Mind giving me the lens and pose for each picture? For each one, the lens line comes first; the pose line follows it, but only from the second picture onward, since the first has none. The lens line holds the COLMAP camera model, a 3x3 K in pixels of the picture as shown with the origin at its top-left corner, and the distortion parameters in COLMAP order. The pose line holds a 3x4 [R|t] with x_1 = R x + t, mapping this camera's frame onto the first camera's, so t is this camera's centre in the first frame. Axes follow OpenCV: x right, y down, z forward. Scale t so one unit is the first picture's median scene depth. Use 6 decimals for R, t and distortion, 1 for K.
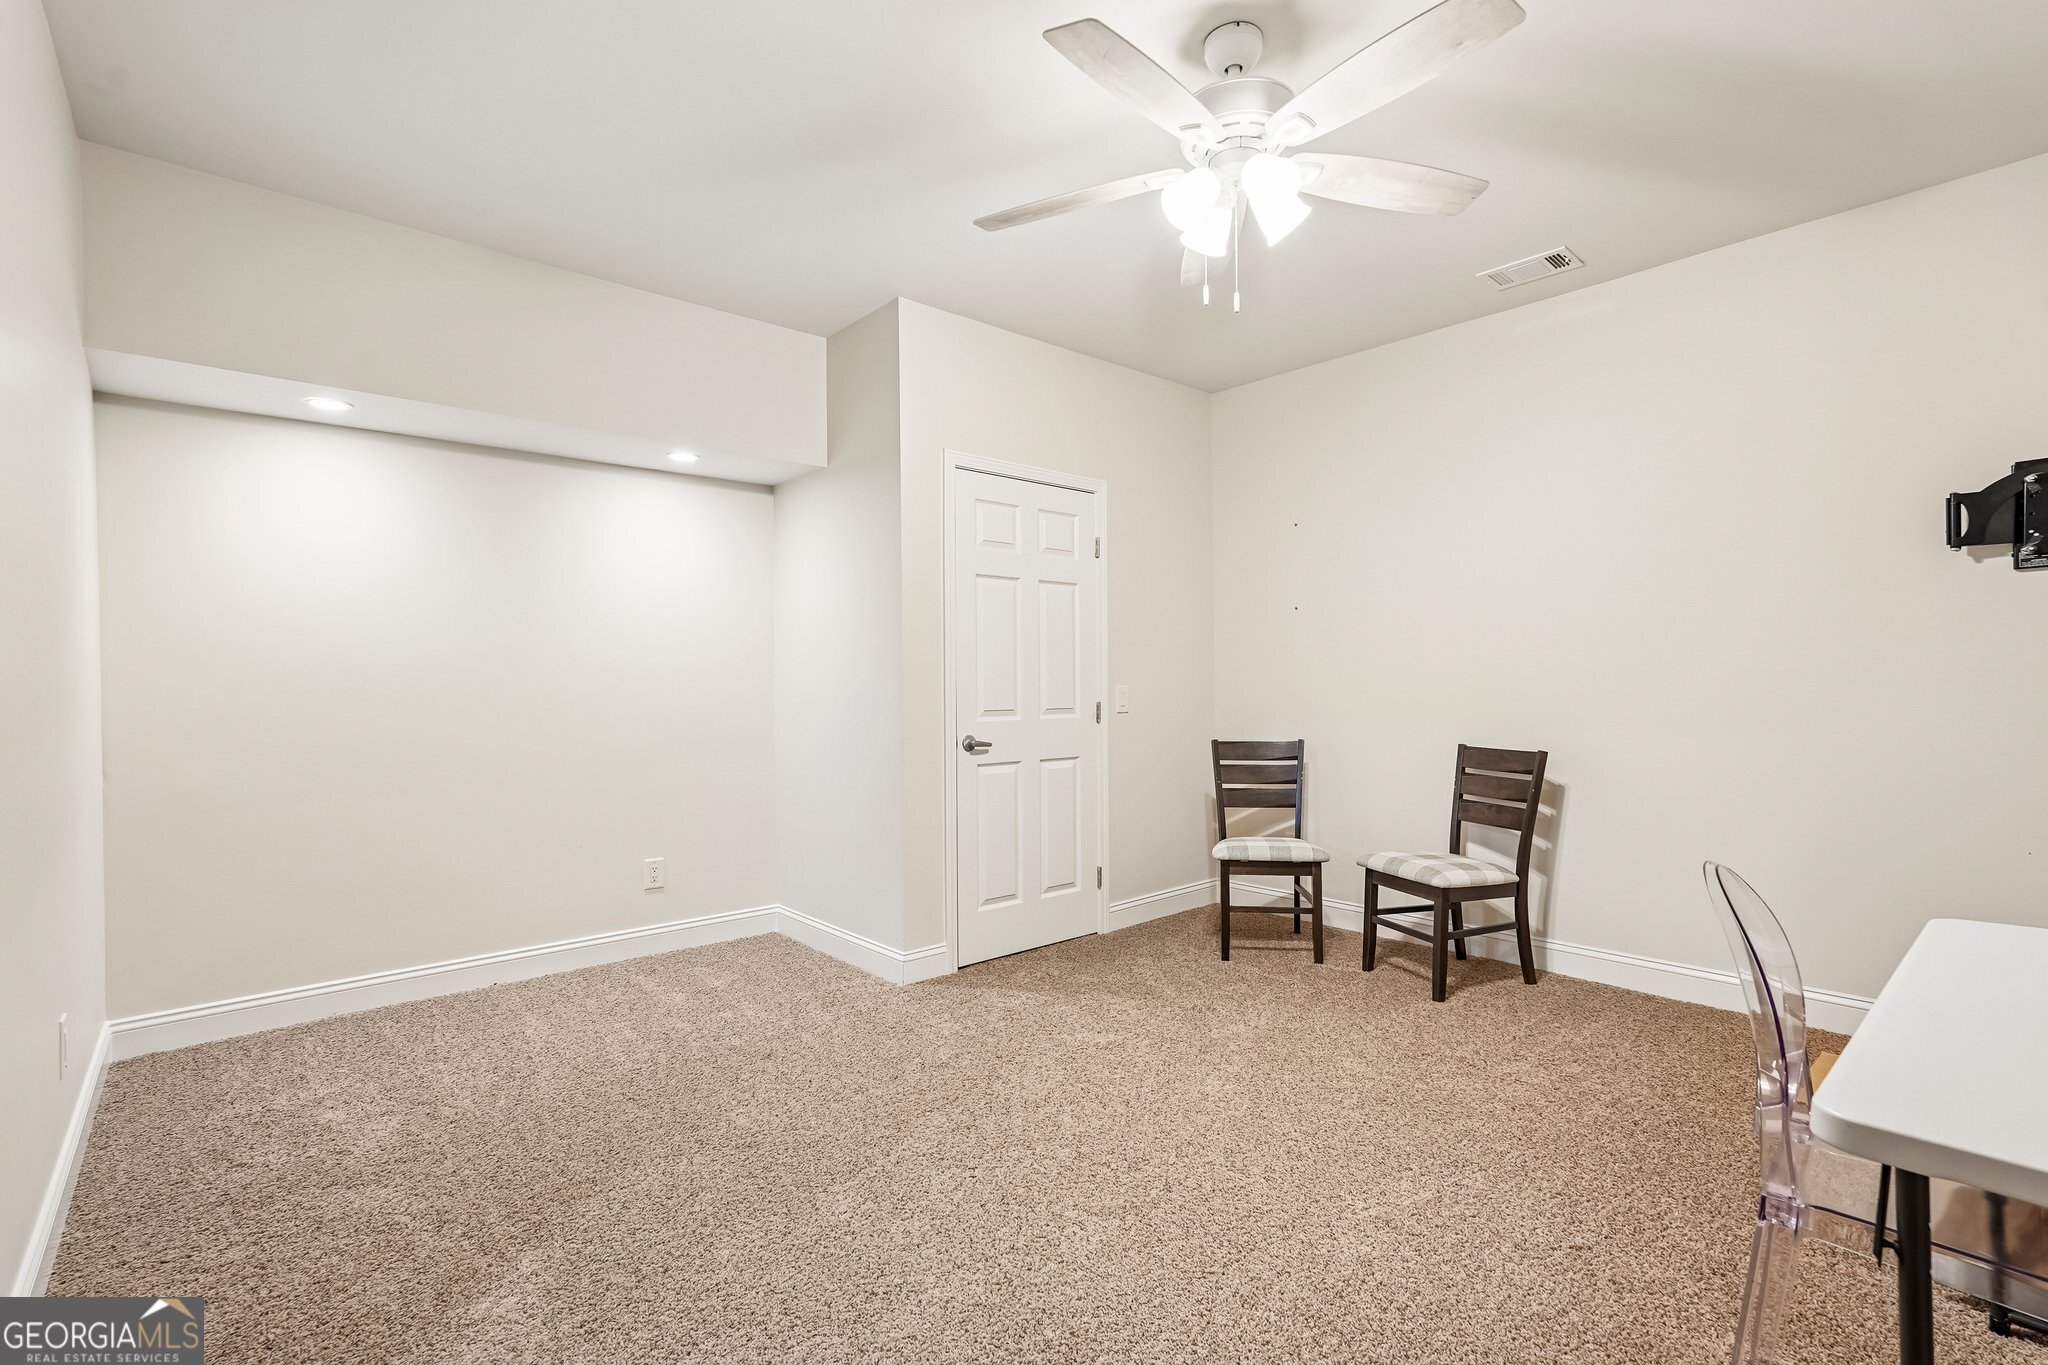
lens RADIAL K [[925.3, 0, 1024.3], [0, 925.3, 684.3], [0, 0, 1]] dist [-0.014169, 0.008682]
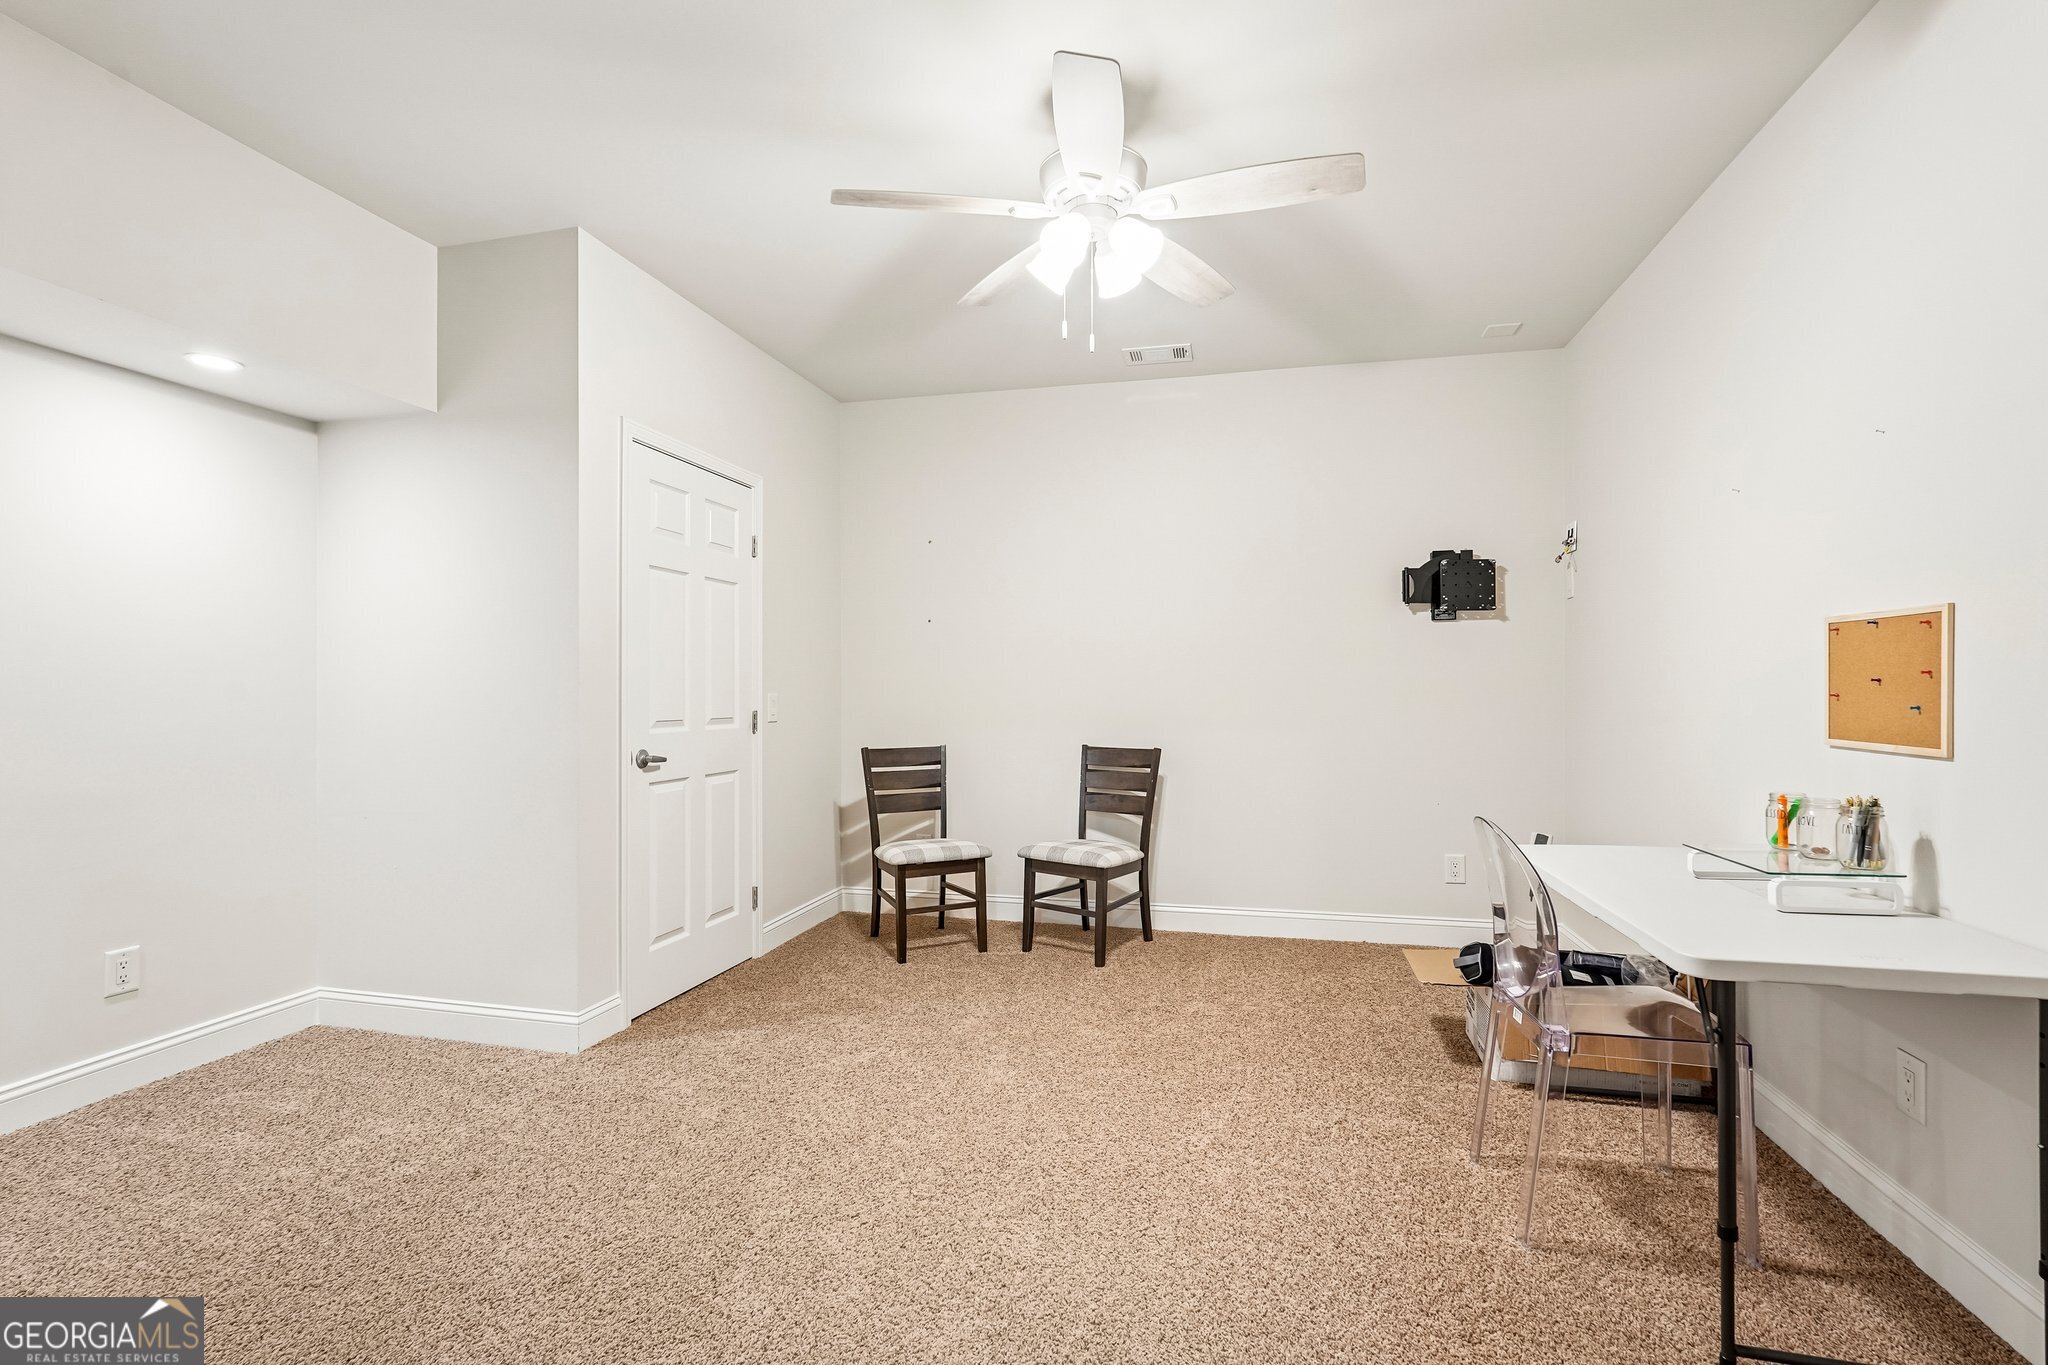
lens RADIAL K [[925.3, 0, 1022.5], [0, 925.3, 684.6], [0, 0, 1]] dist [-0.014169, 0.008682]
pose [[0.824346, 0.009644, 0.566004, -0.262163], [-0.004231, 0.999932, -0.010877, 0.001828], [-0.566070, 0.006572, 0.824331, 0.084336]]
